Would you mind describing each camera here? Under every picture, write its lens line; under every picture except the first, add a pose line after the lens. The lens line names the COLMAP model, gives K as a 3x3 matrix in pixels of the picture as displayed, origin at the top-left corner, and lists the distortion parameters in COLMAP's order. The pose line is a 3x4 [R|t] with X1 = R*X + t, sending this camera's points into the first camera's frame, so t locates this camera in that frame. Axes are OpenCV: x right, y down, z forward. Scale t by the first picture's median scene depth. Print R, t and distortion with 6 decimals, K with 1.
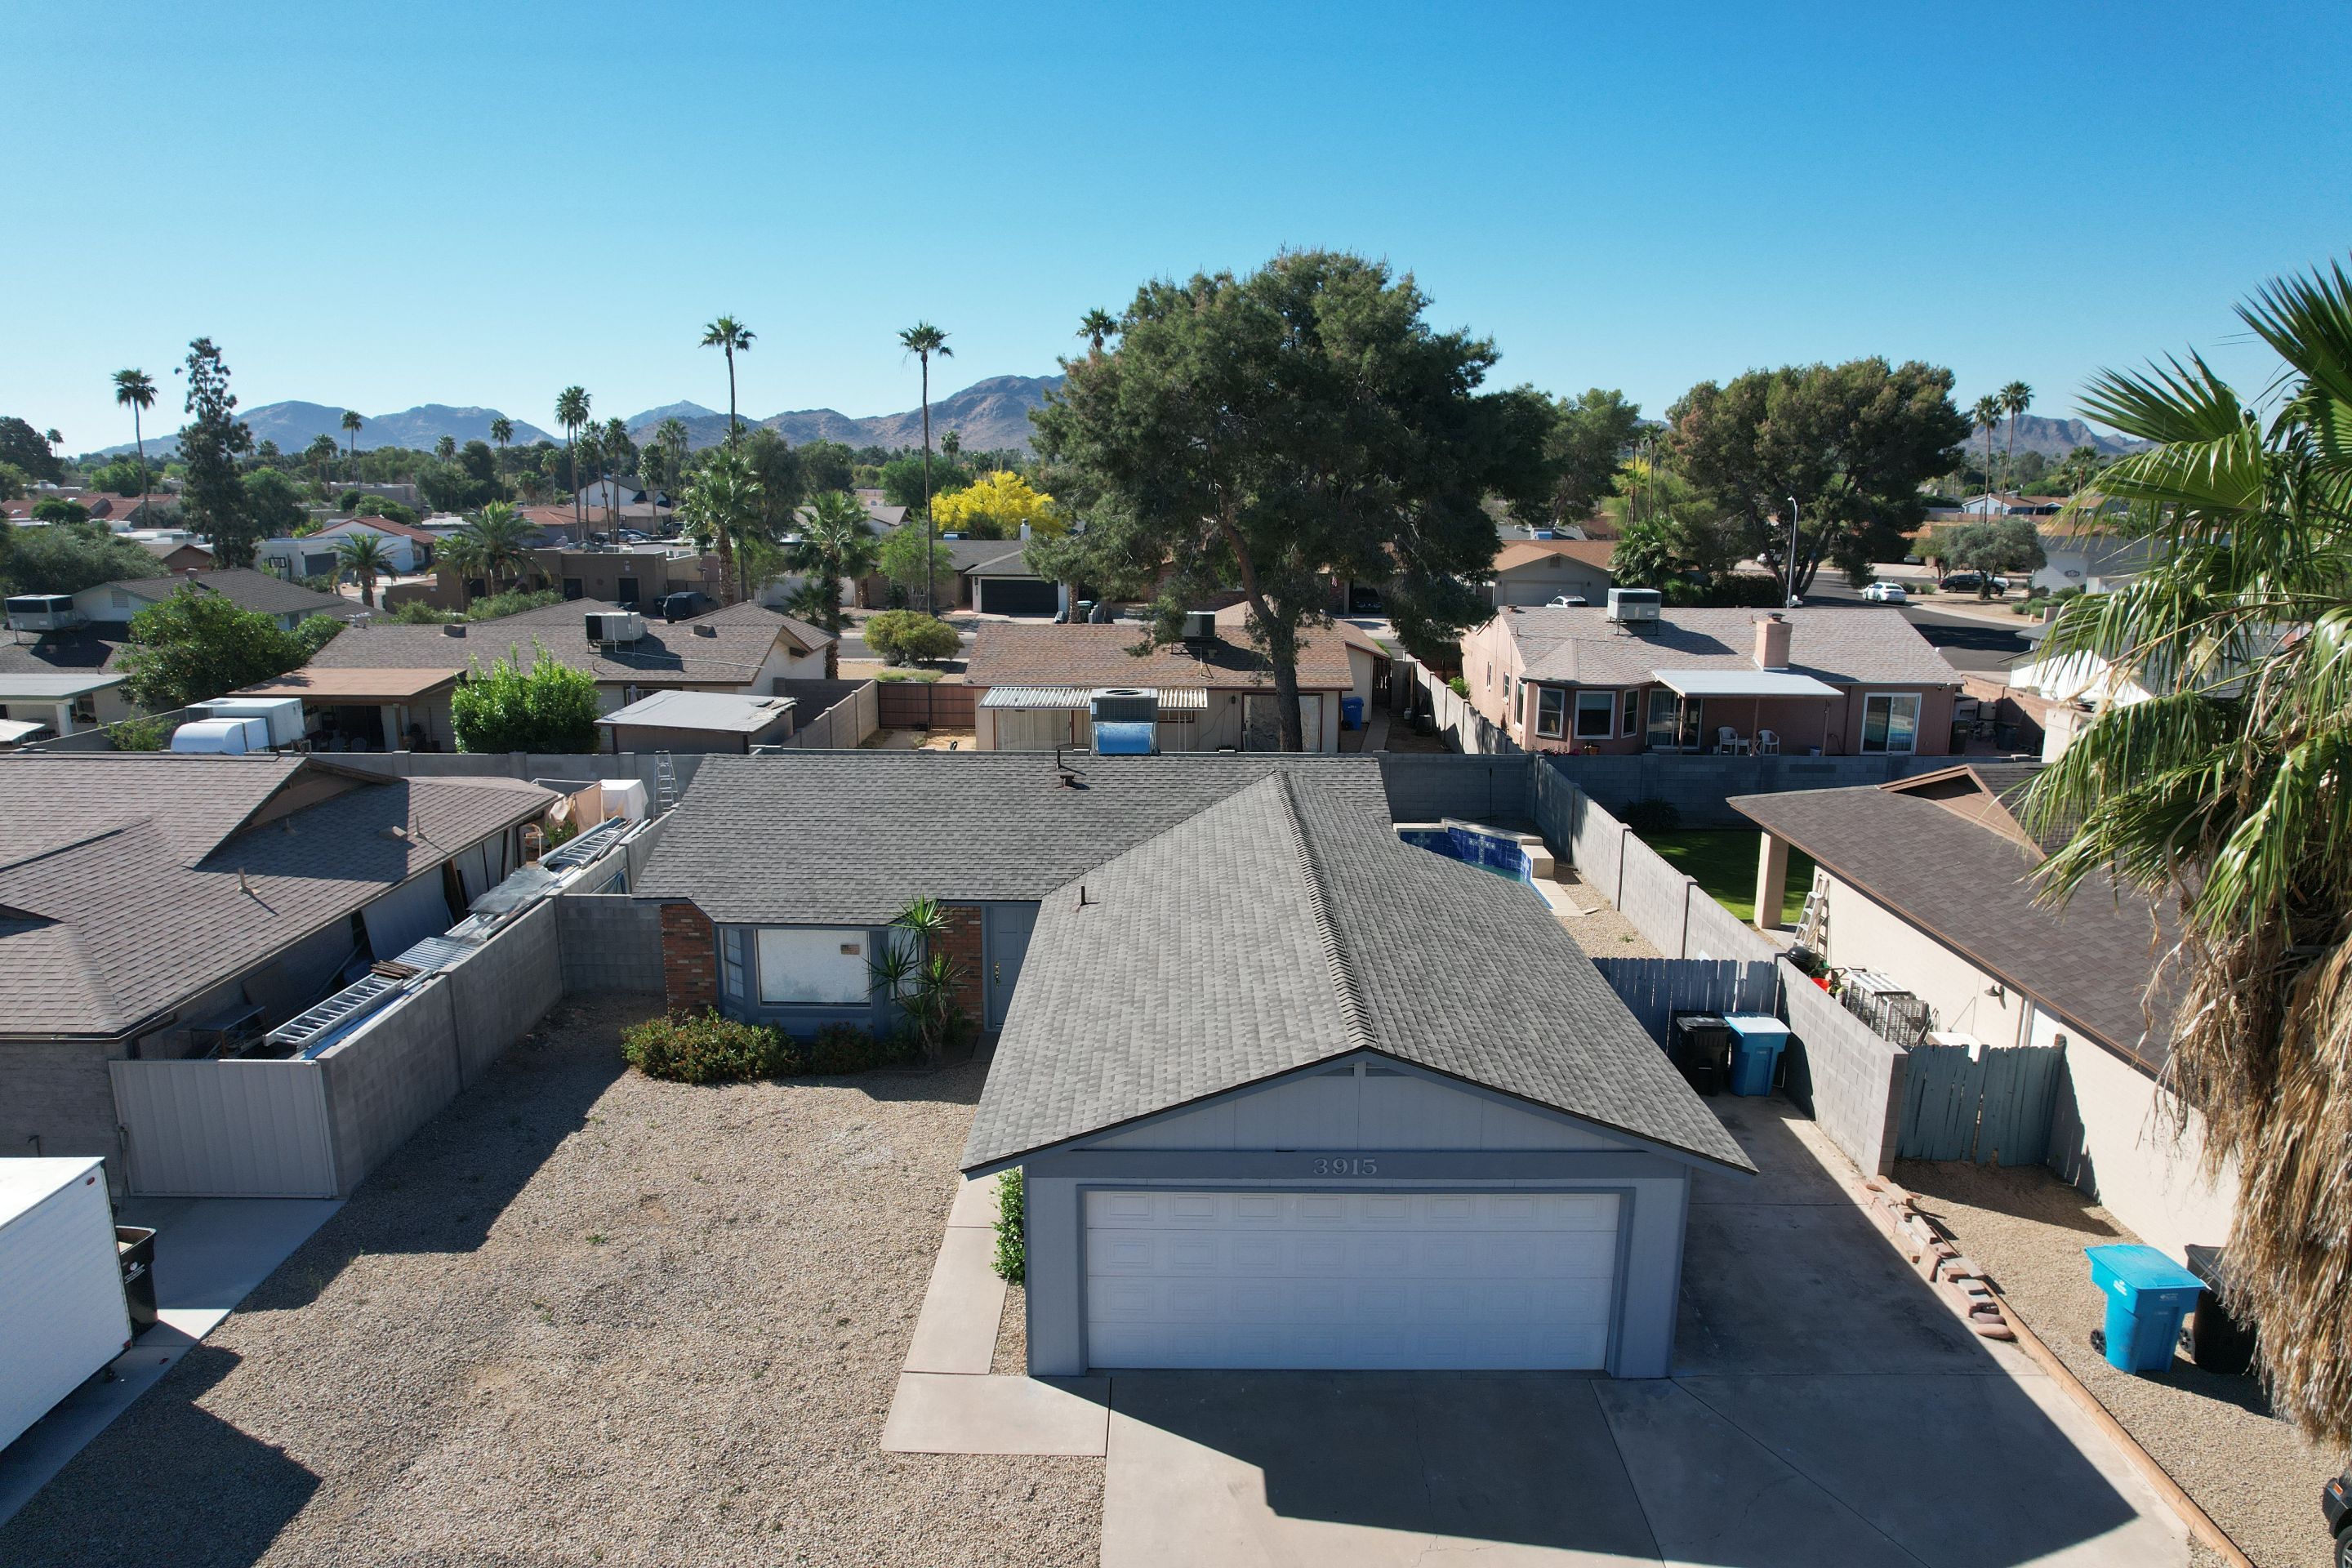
lens RADIAL K [[1501.8, 0, 1165.1], [0, 1501.8, 793.1], [0, 0, 1]] dist [-0.070979, 0.055613]
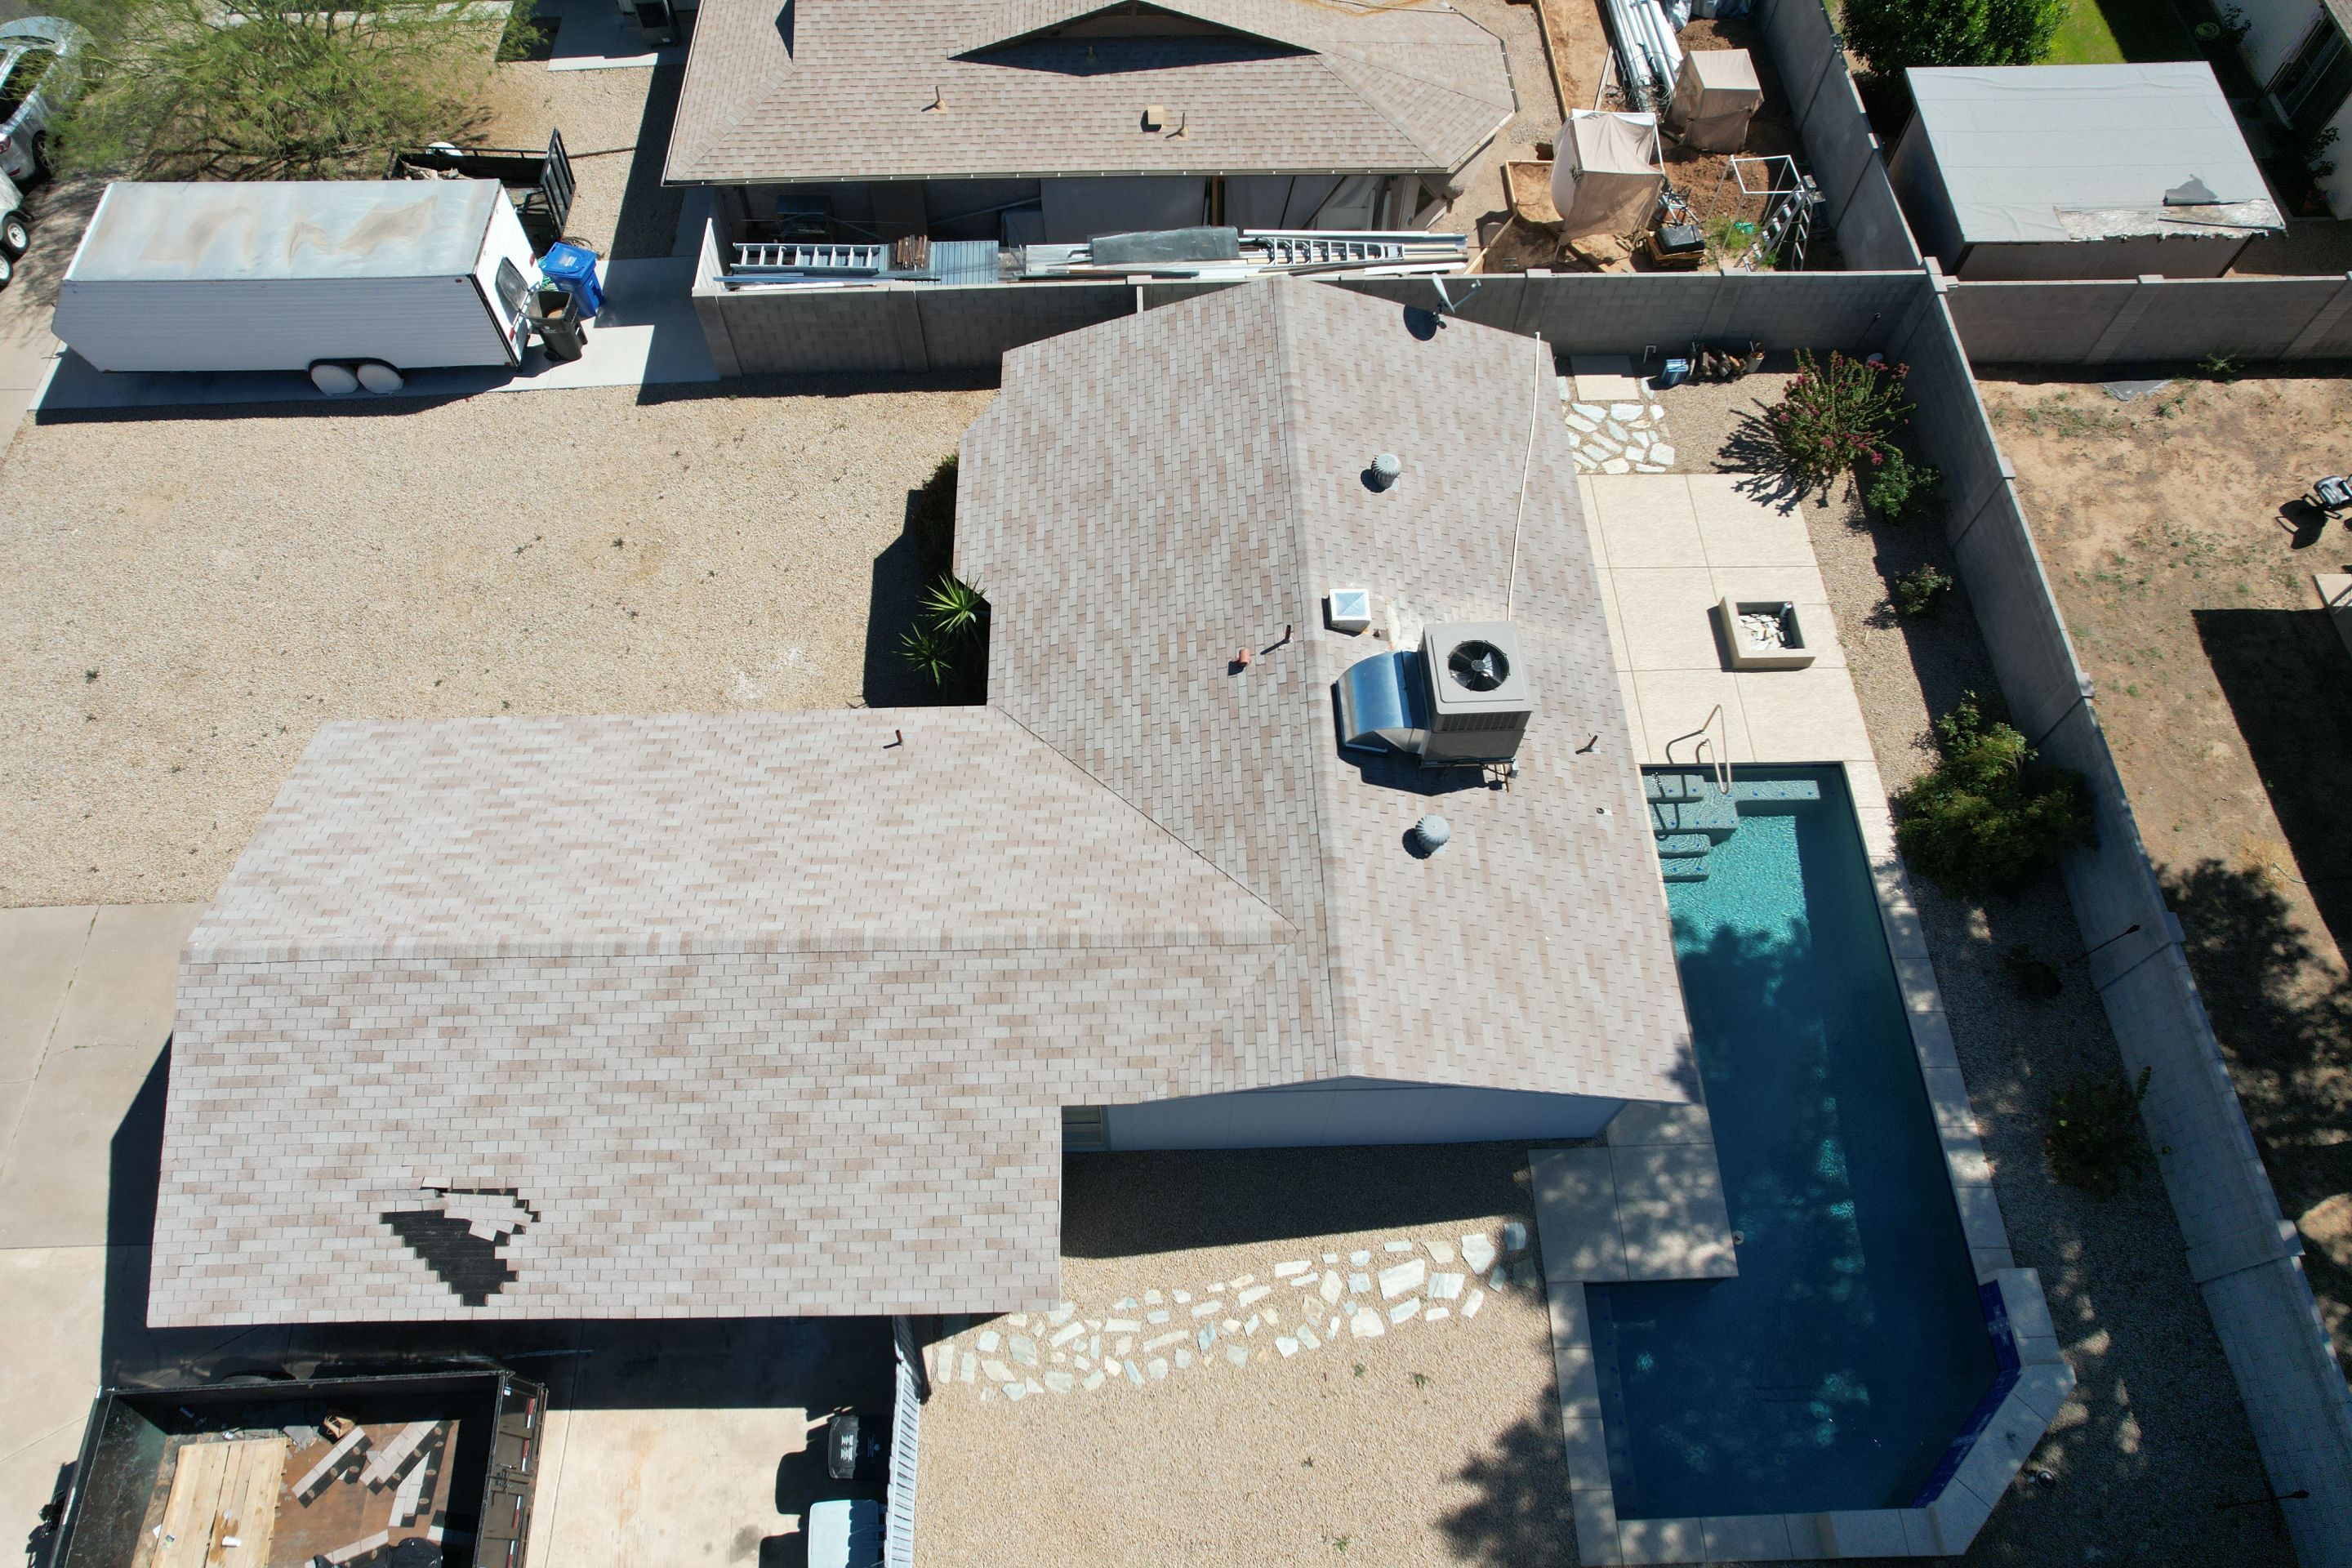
lens RADIAL K [[1515.1, 0, 1173.7], [0, 1515.1, 790.8], [0, 0, 1]] dist [-0.085602, 0.076705]
pose [[0.037102, 0.873897, -0.484693, 0.187812], [-0.221367, 0.480164, 0.848787, -0.323219], [0.974484, 0.075803, 0.211268, 0.450051]]
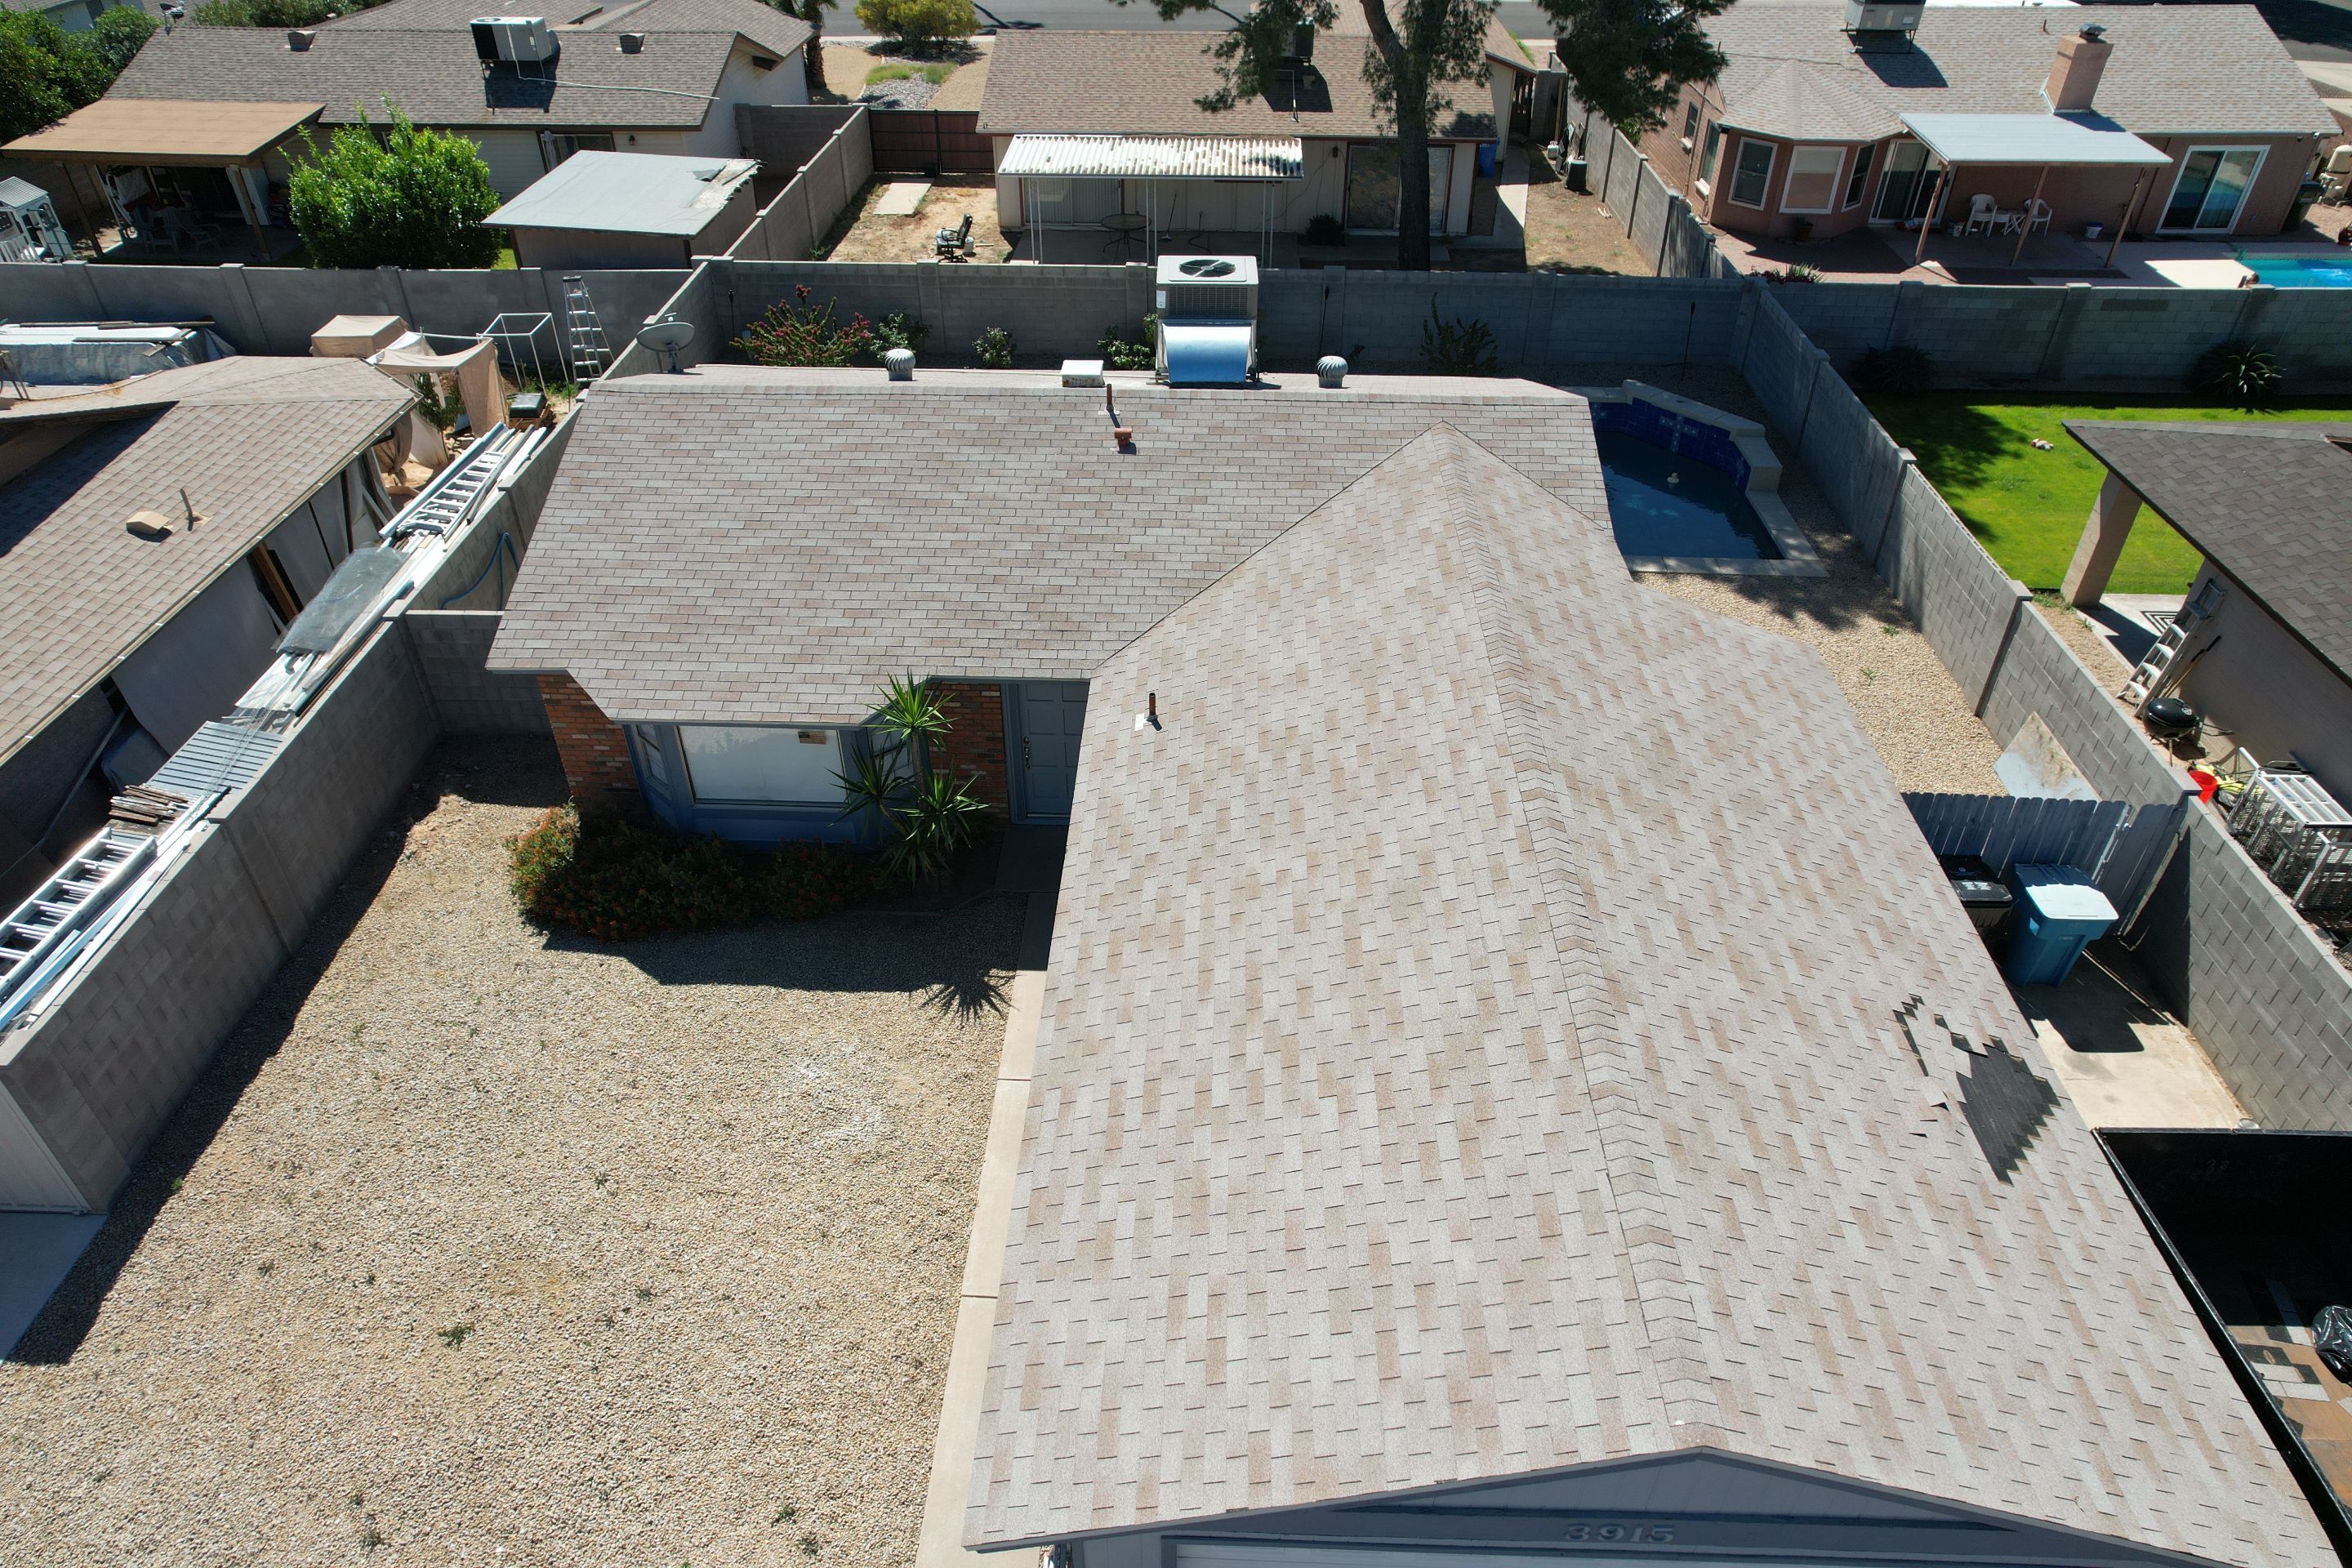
lens RADIAL K [[1515.1, 0, 1173.7], [0, 1515.1, 790.8], [0, 0, 1]] dist [-0.085602, 0.076705]
pose [[0.999627, 0.014053, -0.023399, -0.013536], [-0.003174, 0.911301, 0.411730, -0.077626], [0.027110, -0.411502, 0.911006, 0.178349]]
